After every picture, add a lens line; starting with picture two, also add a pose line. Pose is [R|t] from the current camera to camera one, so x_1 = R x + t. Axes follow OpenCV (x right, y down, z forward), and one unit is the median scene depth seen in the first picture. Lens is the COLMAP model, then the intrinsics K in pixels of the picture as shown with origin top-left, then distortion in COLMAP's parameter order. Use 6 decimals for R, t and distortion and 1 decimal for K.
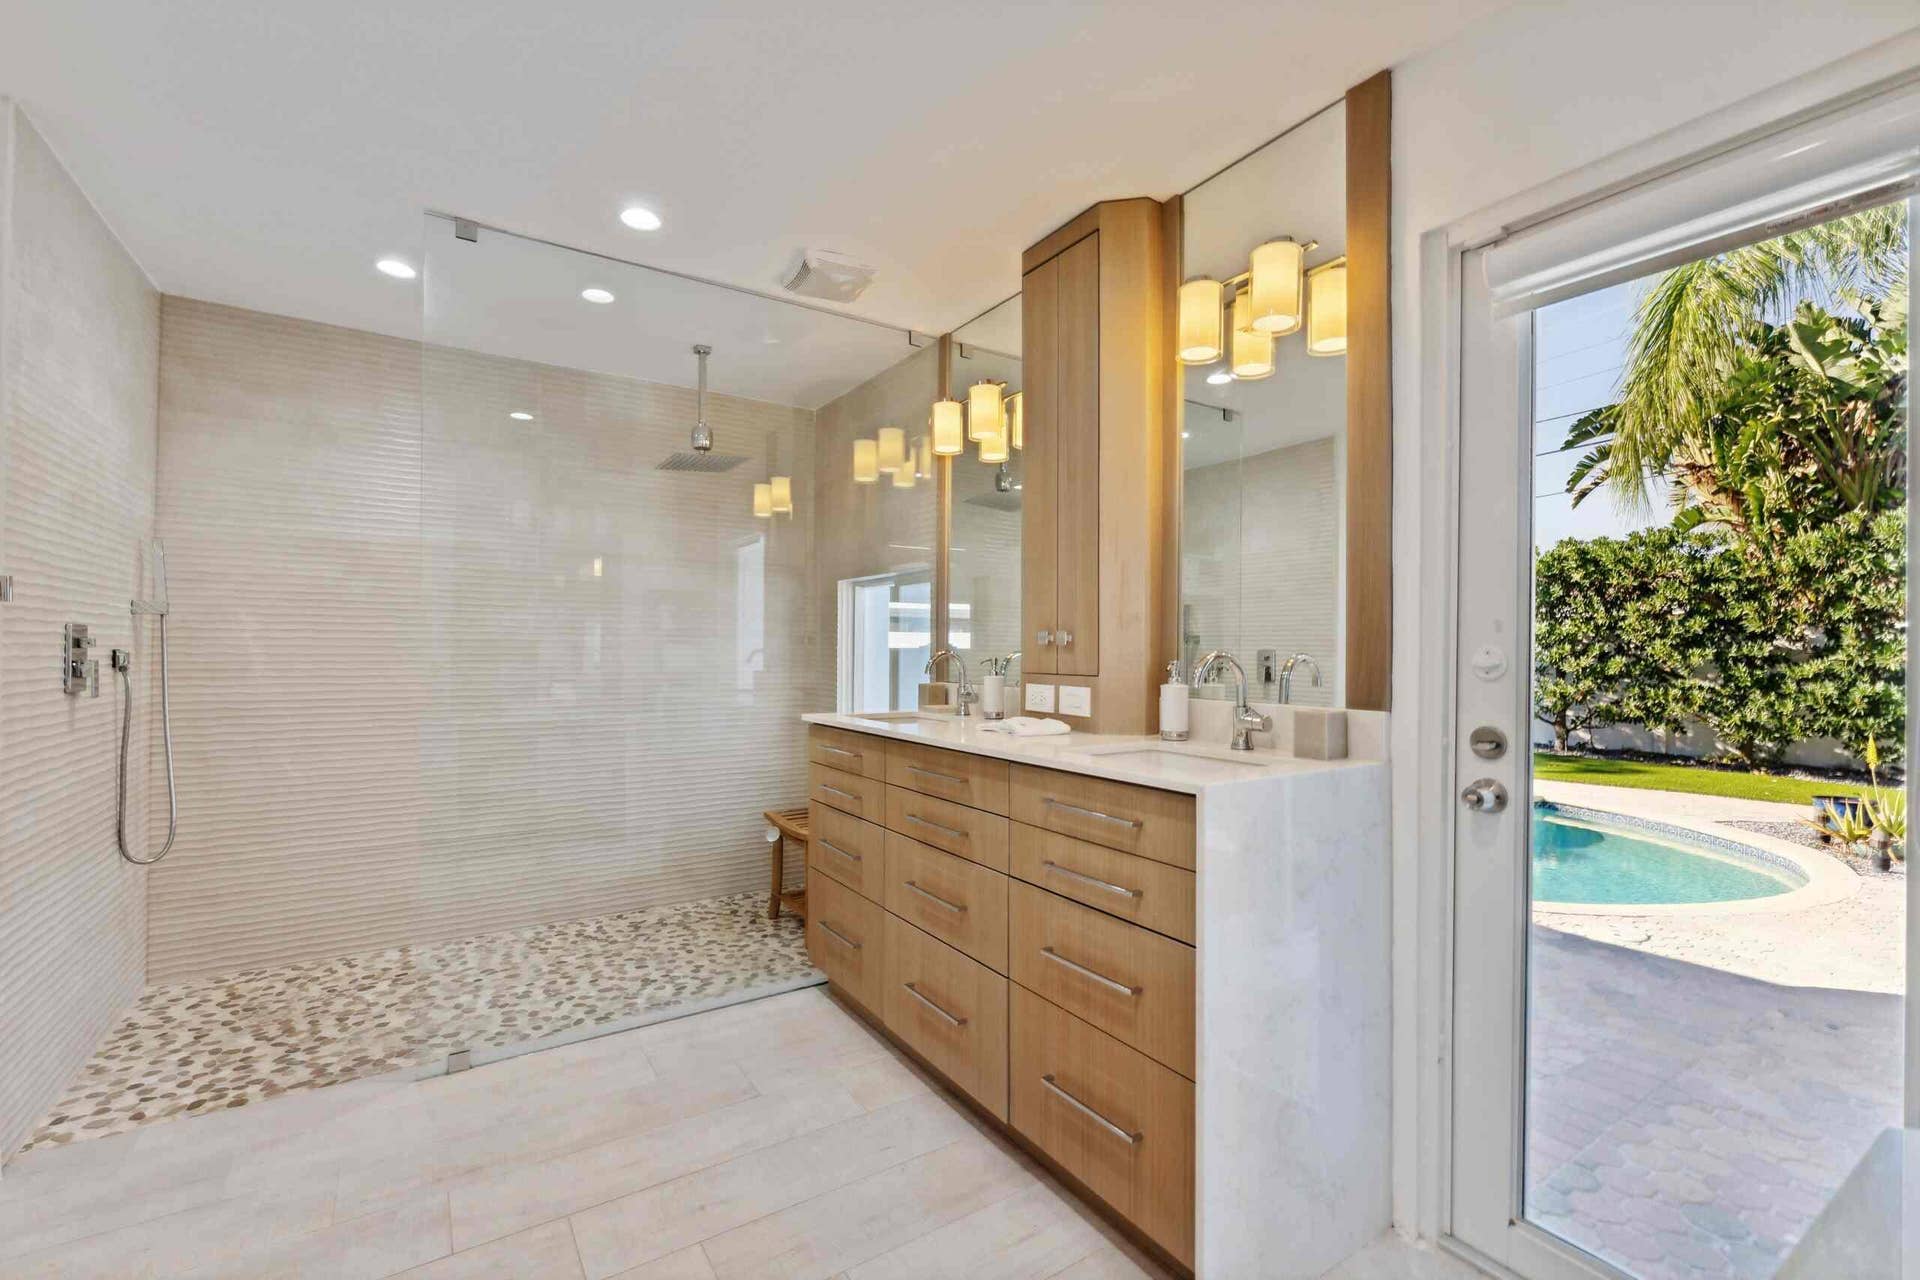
lens RADIAL K [[827.6, 0, 960.0], [0, 827.6, 640.0], [0, 0, 1]] dist [0.000589, -0.000077]
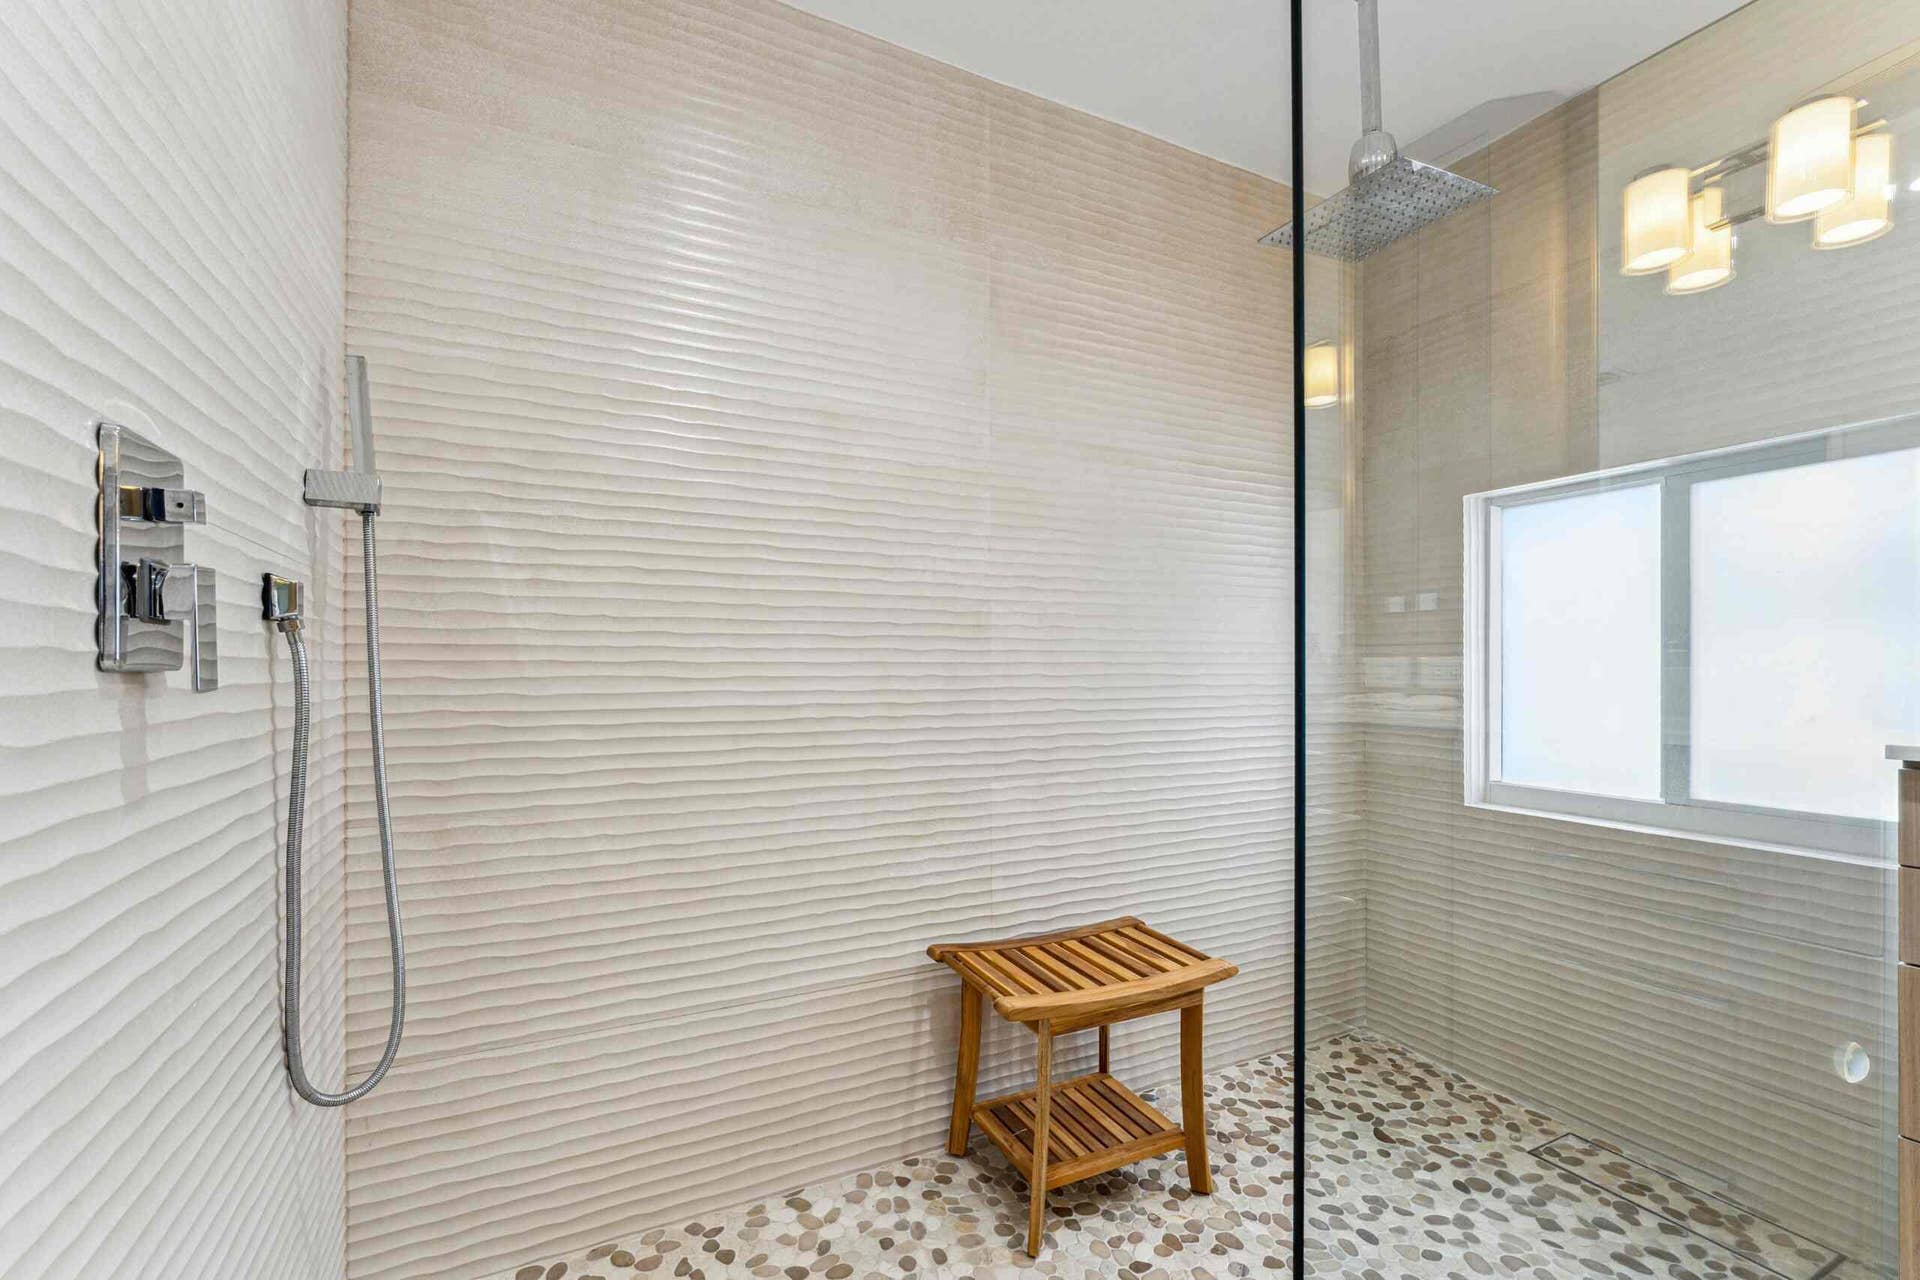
lens RADIAL K [[831.0, 0, 959.6], [0, 831.0, 669.6], [0, 0, 1]] dist [-0.001150, -0.000217]
pose [[0.993515, -0.005054, -0.113592, -0.520146], [0.006502, 0.999902, 0.012379, 0.042186], [0.113519, -0.013037, 0.993450, 0.515962]]
